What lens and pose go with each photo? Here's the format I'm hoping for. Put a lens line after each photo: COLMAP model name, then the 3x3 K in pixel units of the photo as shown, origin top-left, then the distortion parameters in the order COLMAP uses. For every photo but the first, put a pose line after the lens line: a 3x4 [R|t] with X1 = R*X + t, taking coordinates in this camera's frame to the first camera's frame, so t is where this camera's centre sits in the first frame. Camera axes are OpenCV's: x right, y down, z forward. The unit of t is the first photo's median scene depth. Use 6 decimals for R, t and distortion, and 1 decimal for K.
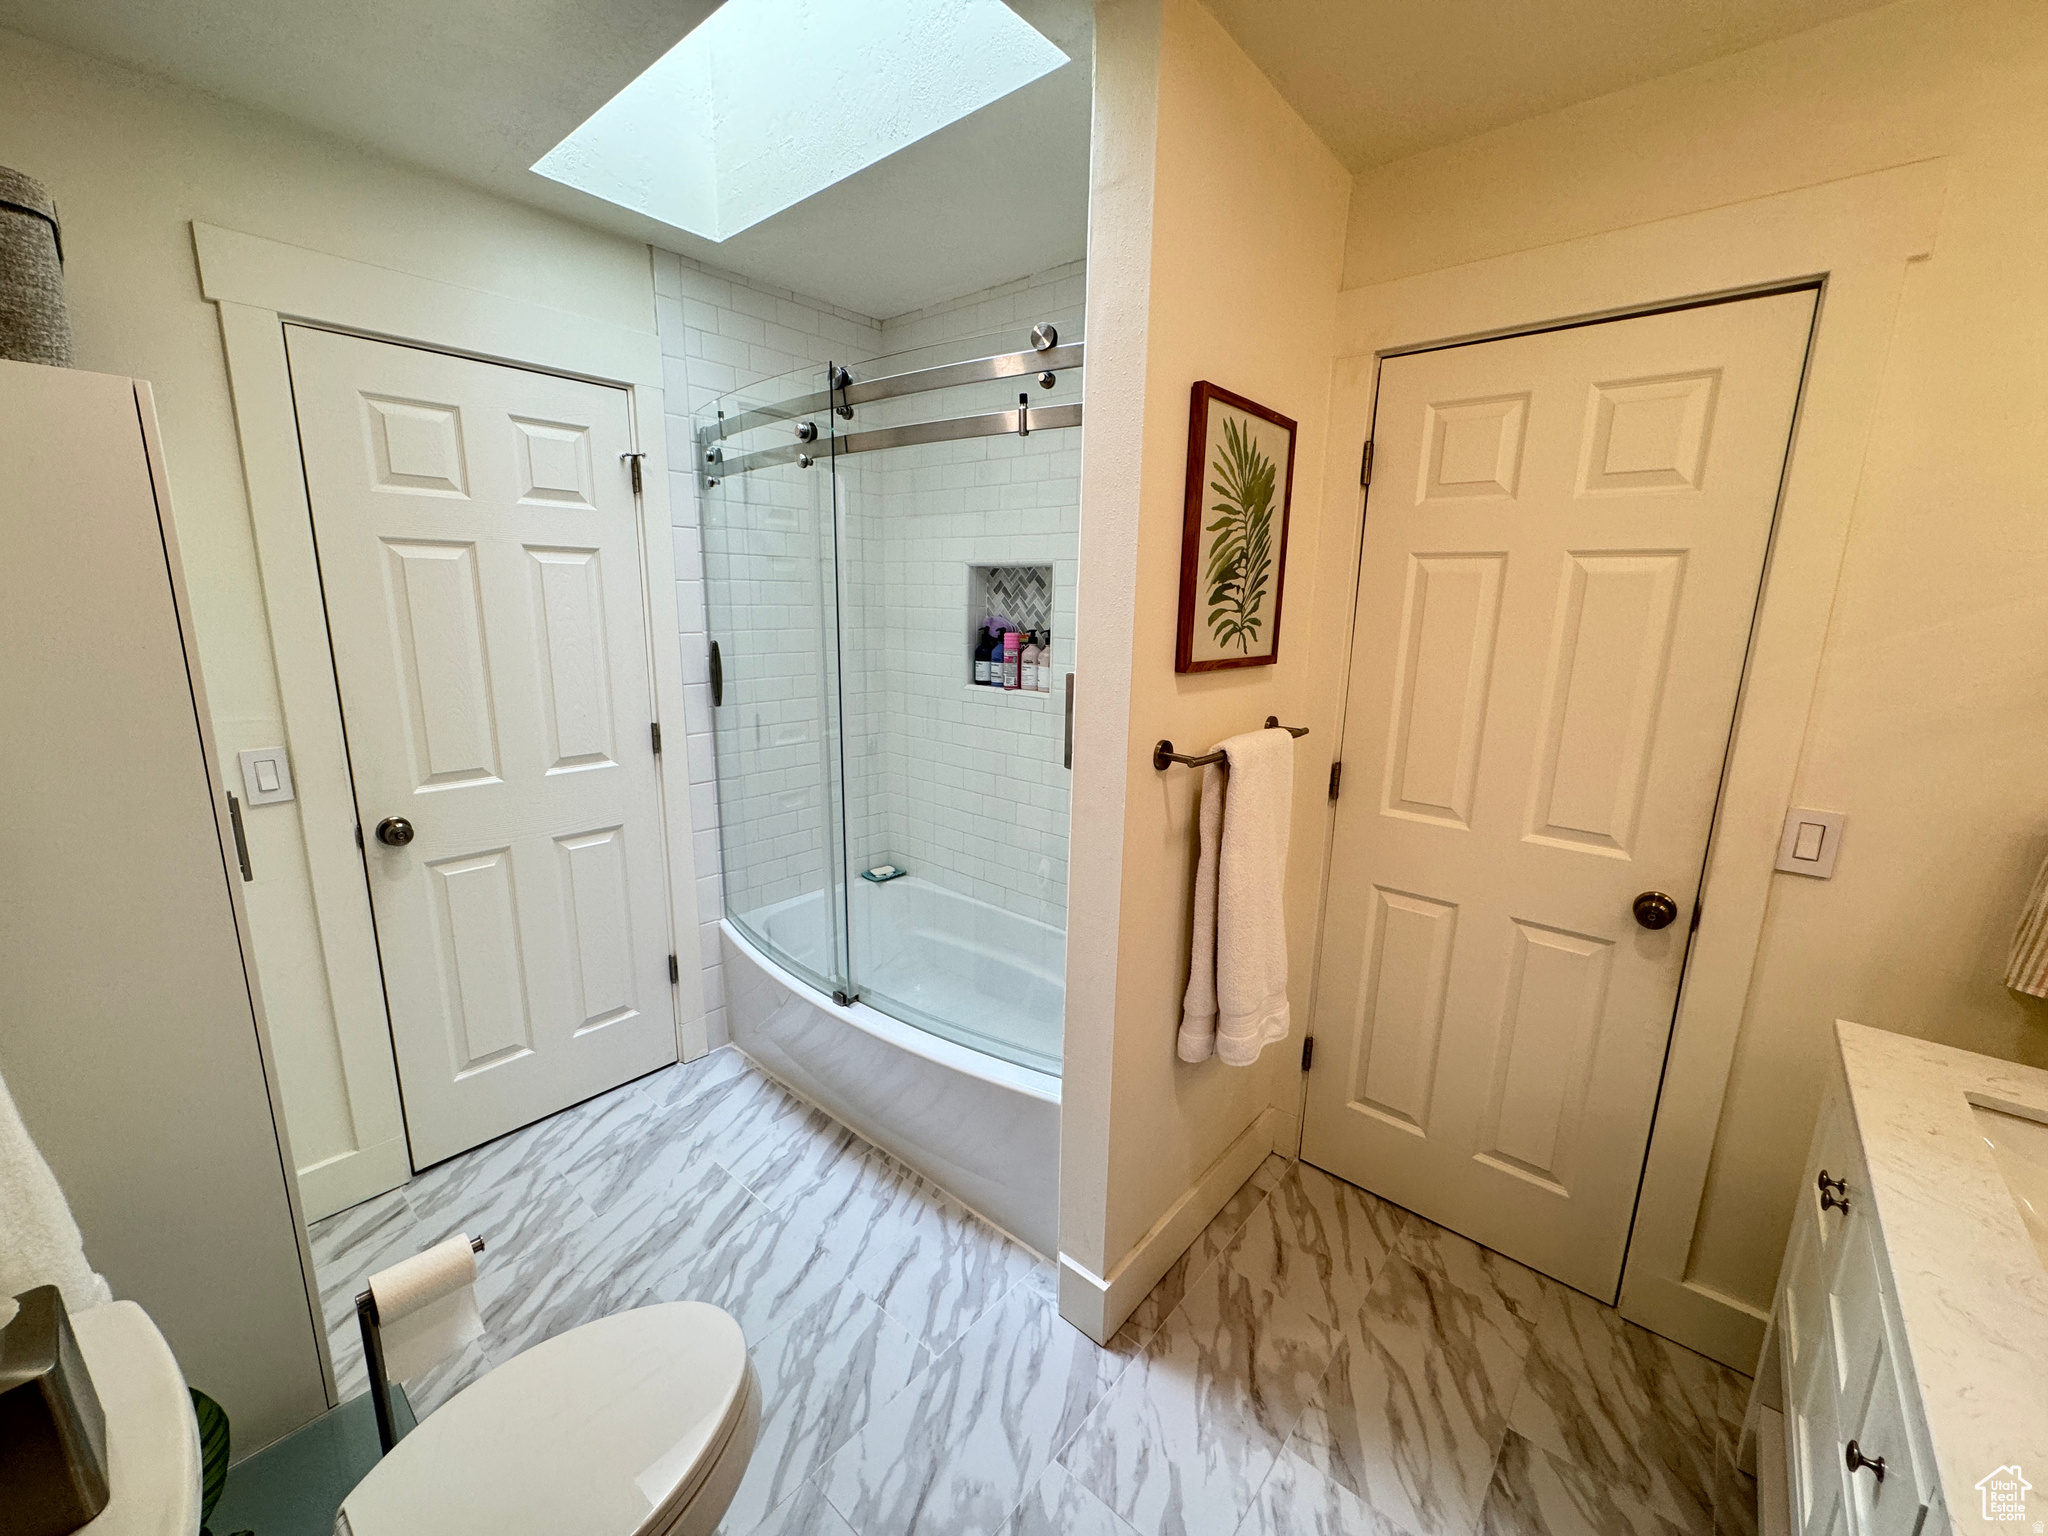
lens RADIAL K [[817.0, 0, 1023.6], [0, 817.0, 766.7], [0, 0, 1]] dist [-0.002913, 0.000628]
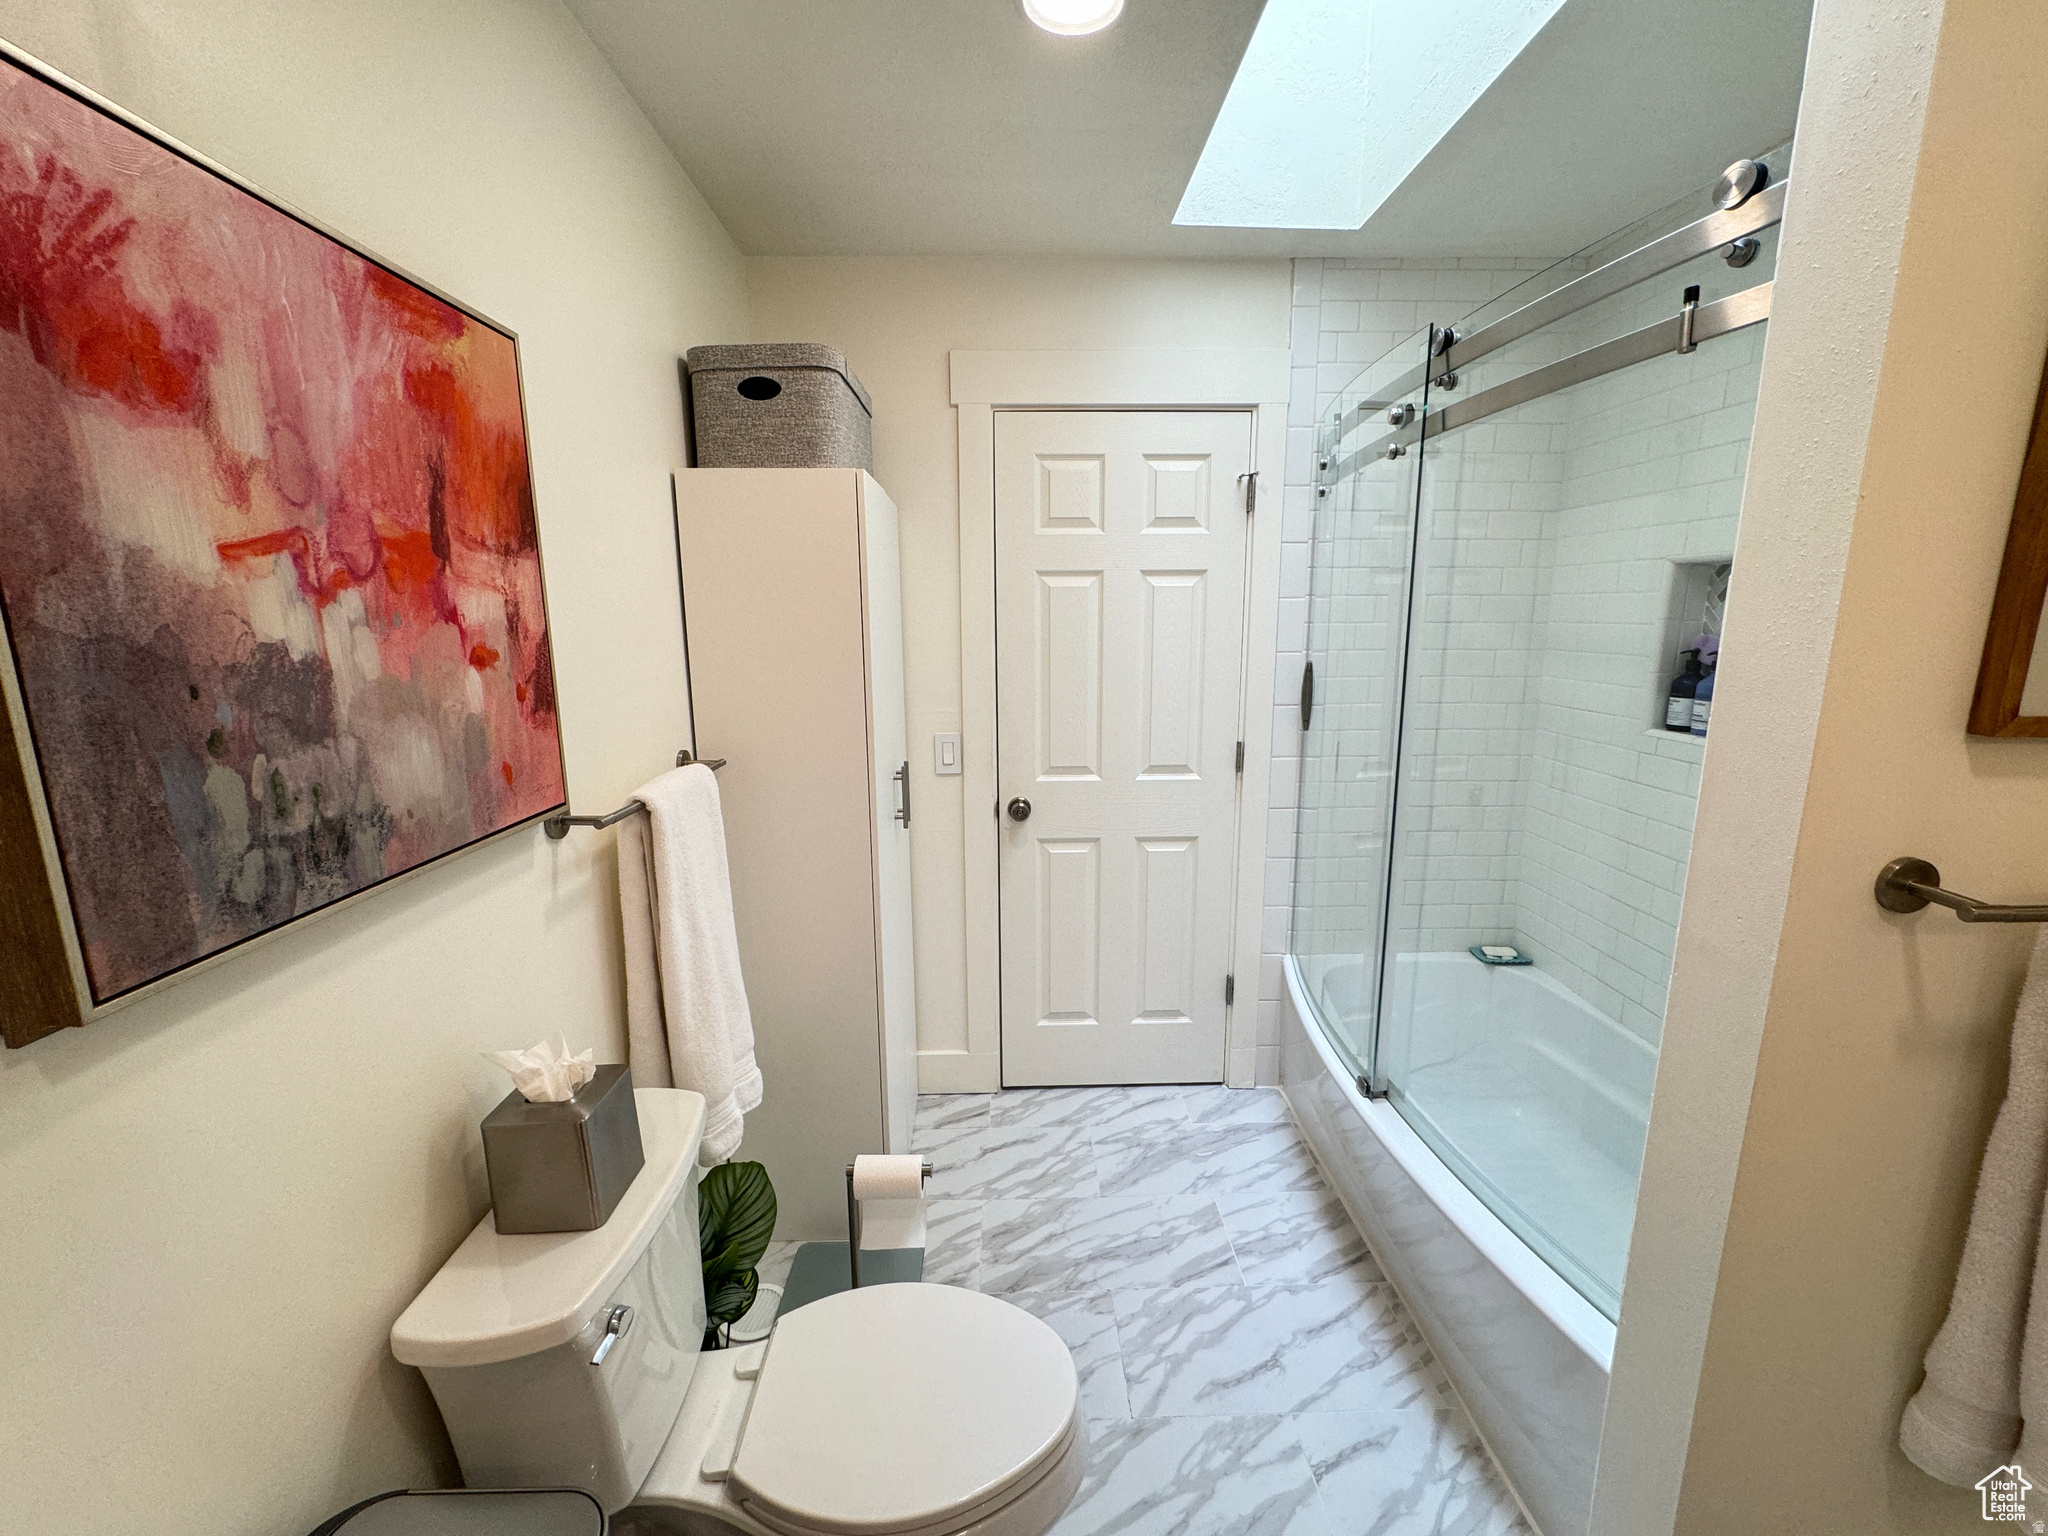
lens RADIAL K [[817.0, 0, 1023.9], [0, 817.0, 766.6], [0, 0, 1]] dist [-0.002913, 0.000628]
pose [[0.670521, 0.114295, -0.733033, 0.130235], [-0.133813, 0.990489, 0.032037, -0.024708], [0.729723, 0.076608, 0.679438, 0.164634]]
